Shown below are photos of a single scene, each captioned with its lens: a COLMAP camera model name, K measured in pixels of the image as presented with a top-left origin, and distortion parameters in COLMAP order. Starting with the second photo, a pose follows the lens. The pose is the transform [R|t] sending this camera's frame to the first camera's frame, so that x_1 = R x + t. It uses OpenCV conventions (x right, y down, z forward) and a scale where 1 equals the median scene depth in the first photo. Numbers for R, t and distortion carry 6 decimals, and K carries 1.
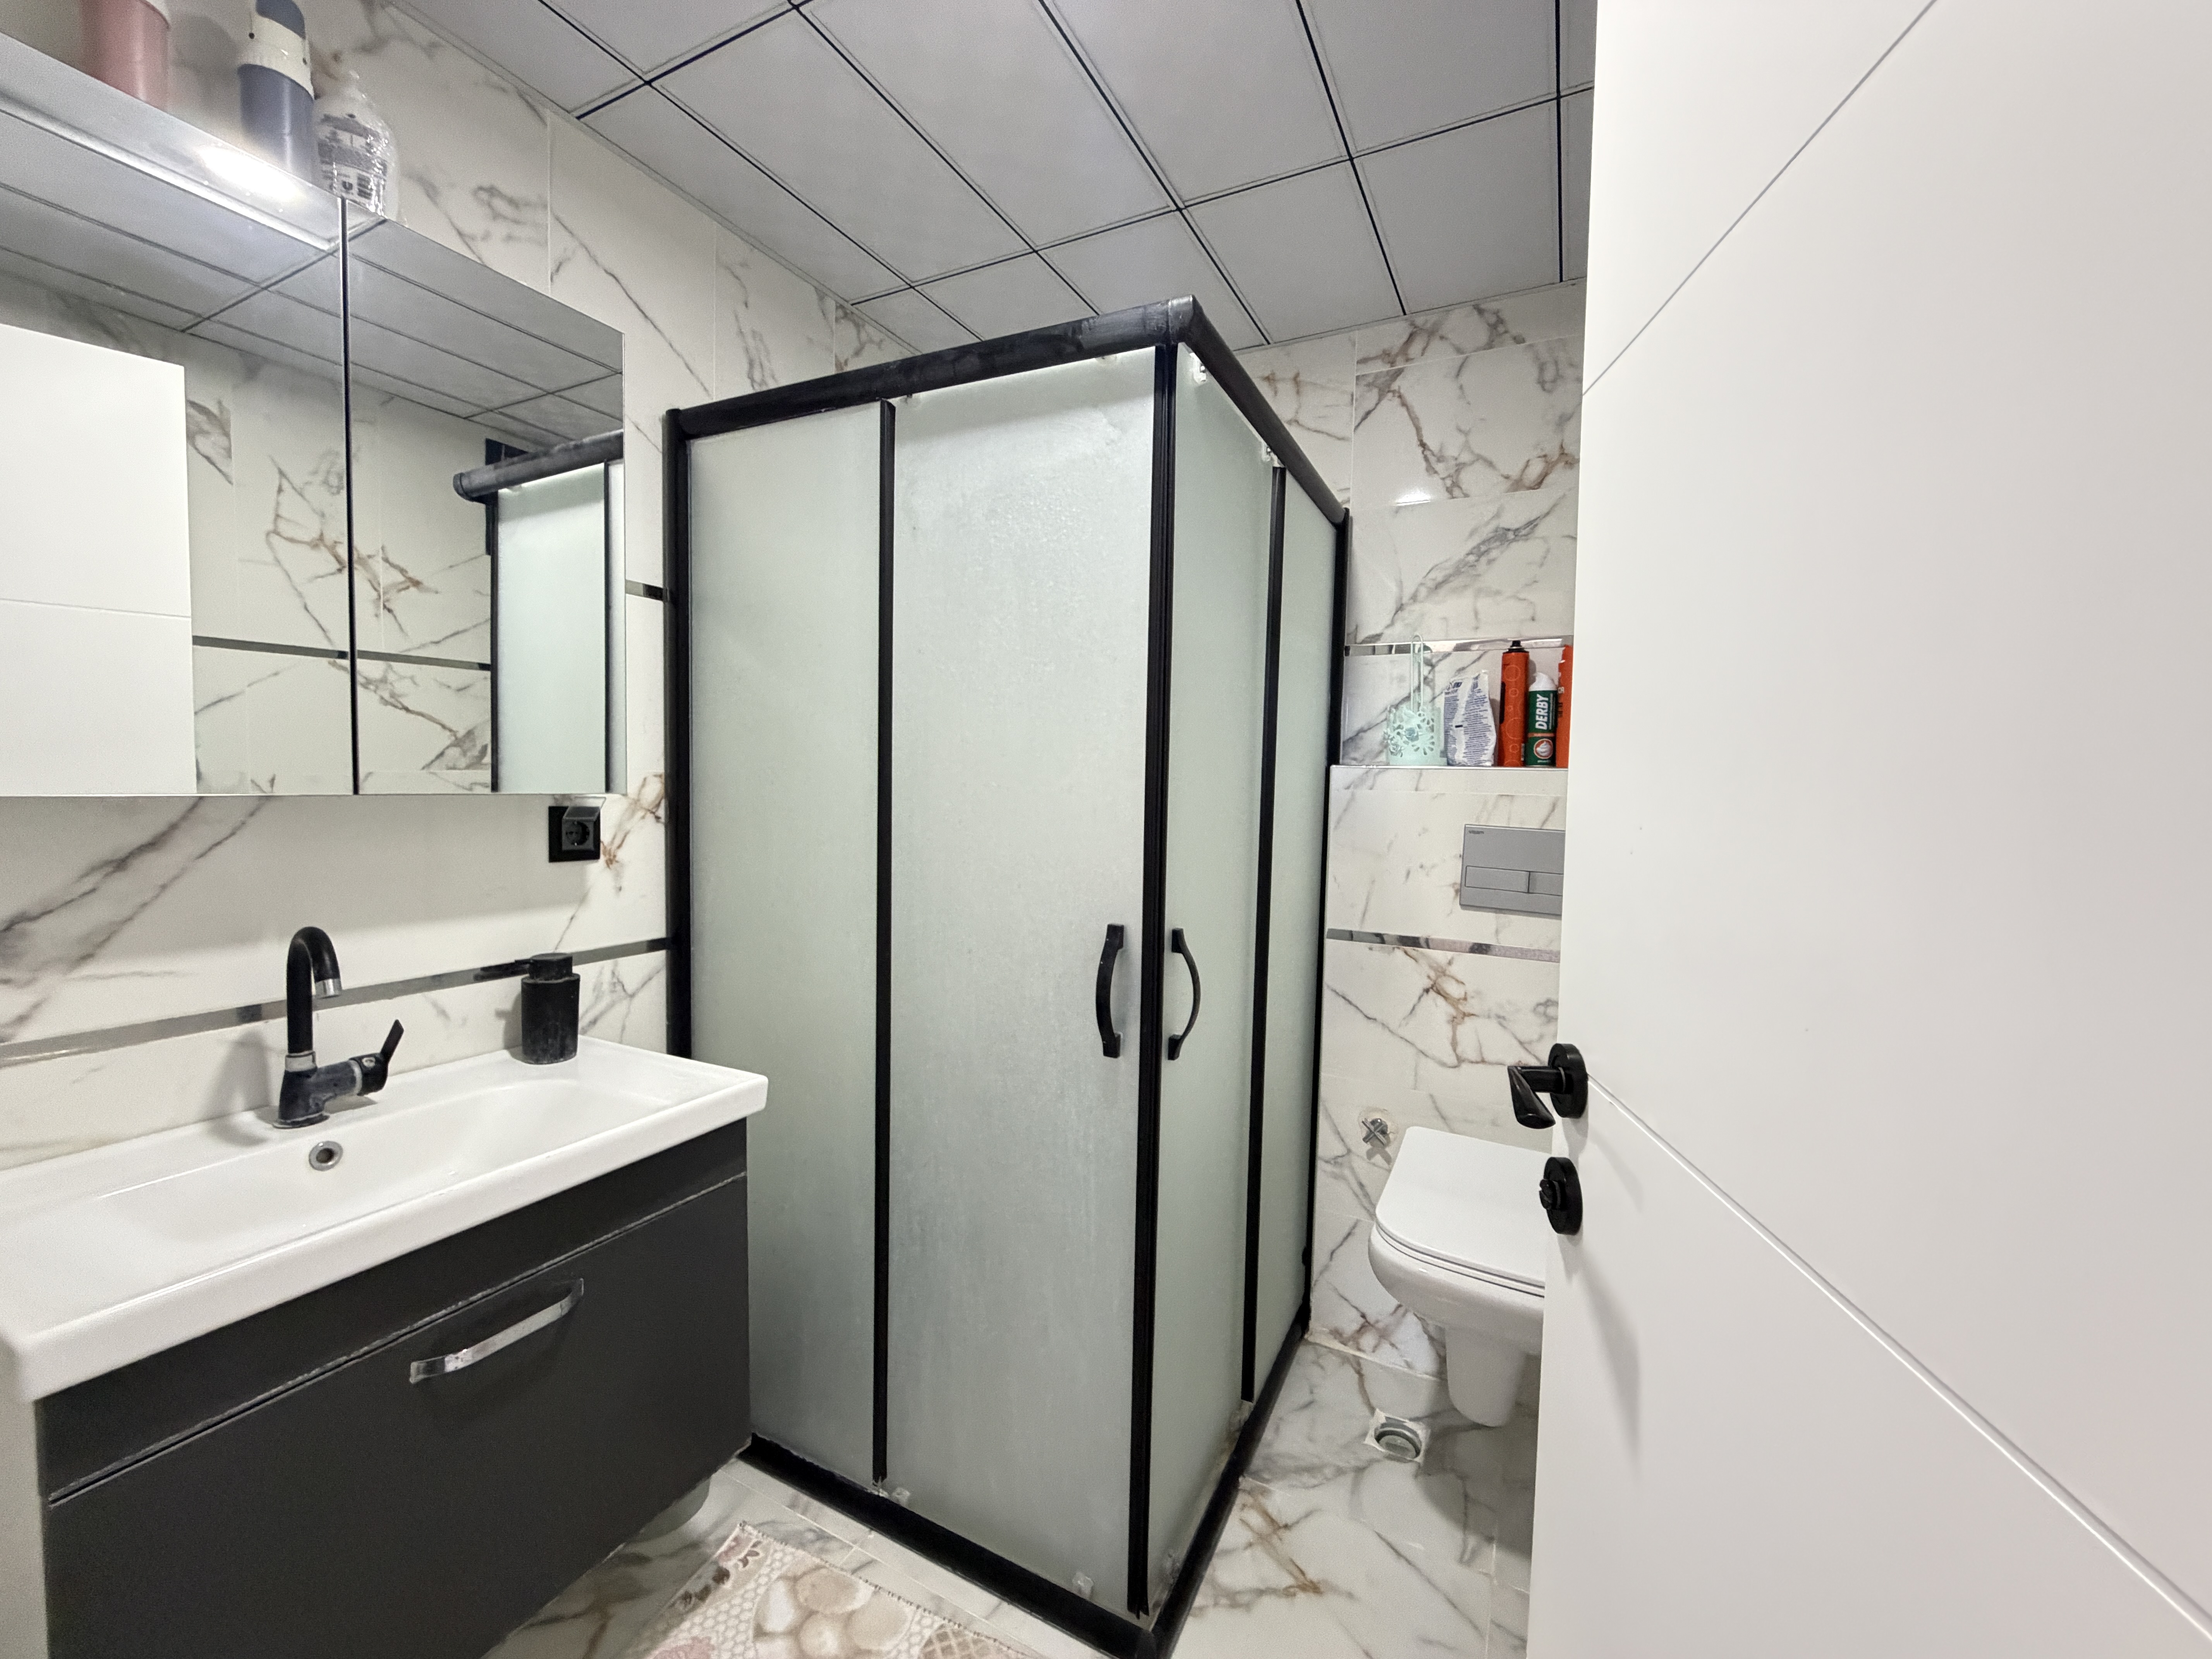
lens RADIAL K [[882.6, 0, 1102.2], [0, 882.6, 828.0], [0, 0, 1]] dist [0.000563, 0.000200]
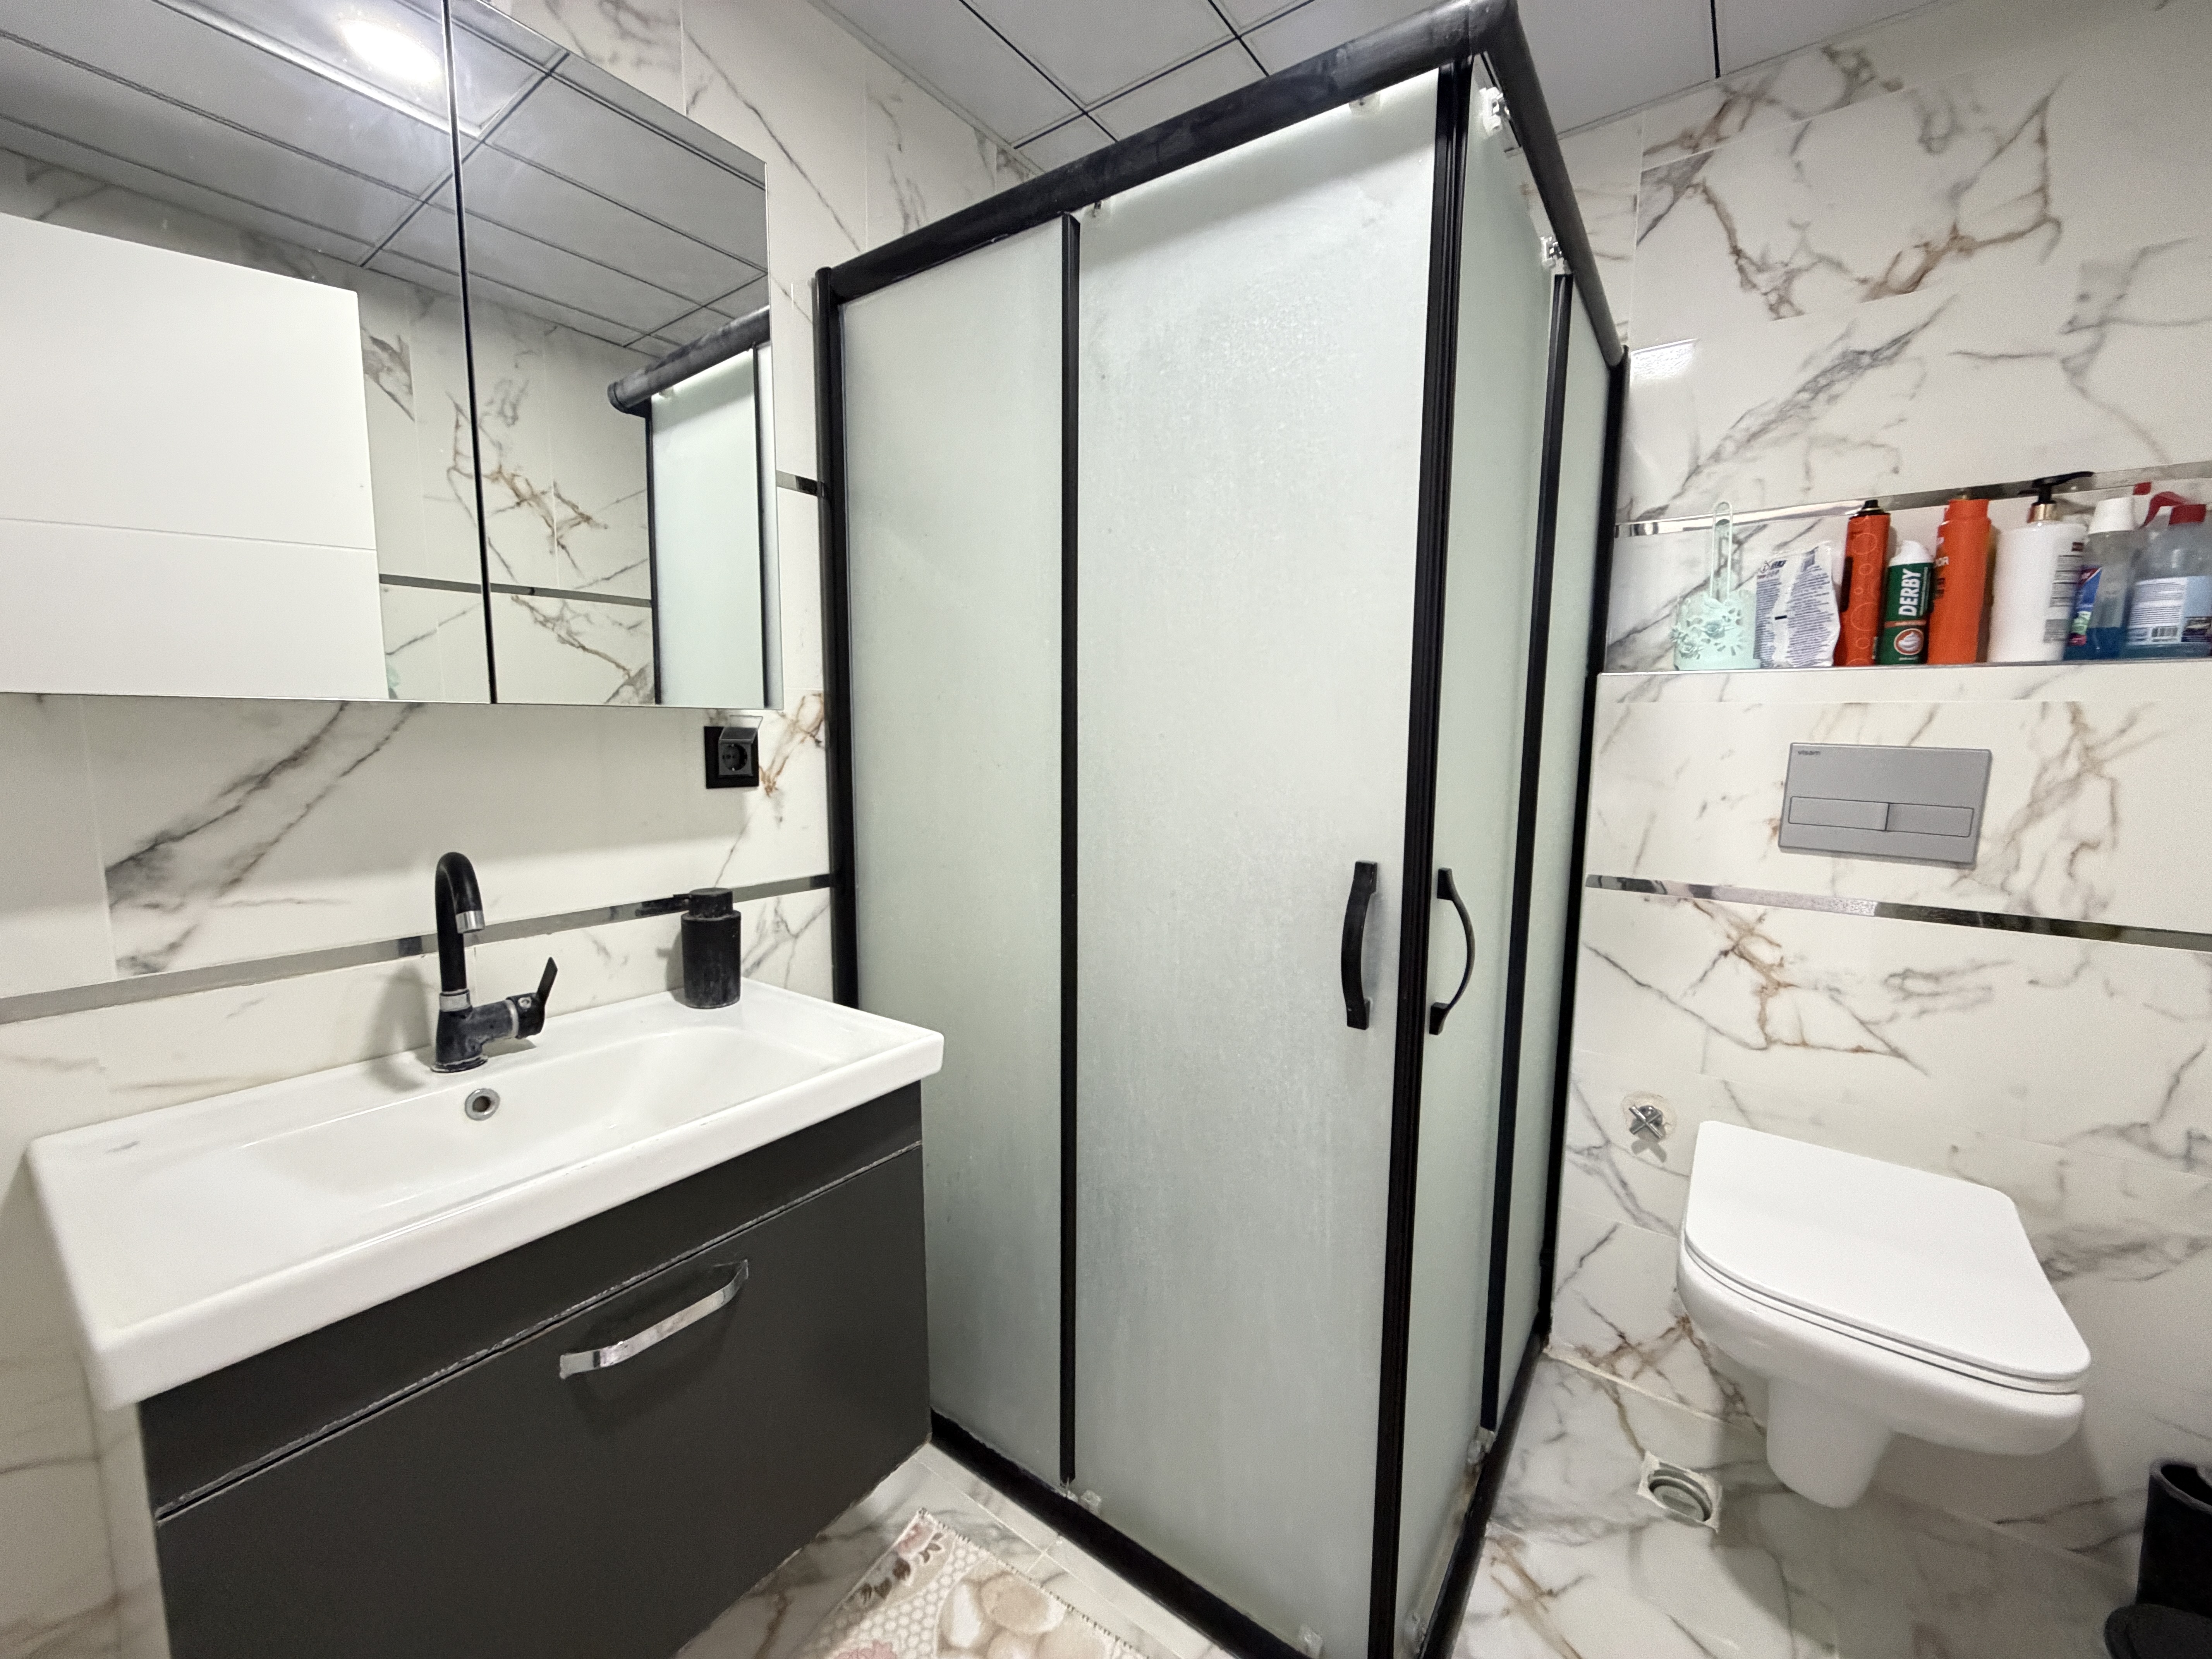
lens RADIAL K [[882.6, 0, 1102.2], [0, 882.6, 828.0], [0, 0, 1]] dist [0.000563, 0.000200]
pose [[0.987403, 0.004521, -0.158159, -0.073025], [0.004676, 0.998321, 0.057733, 0.026010], [0.158154, -0.057745, 0.985724, 0.151073]]
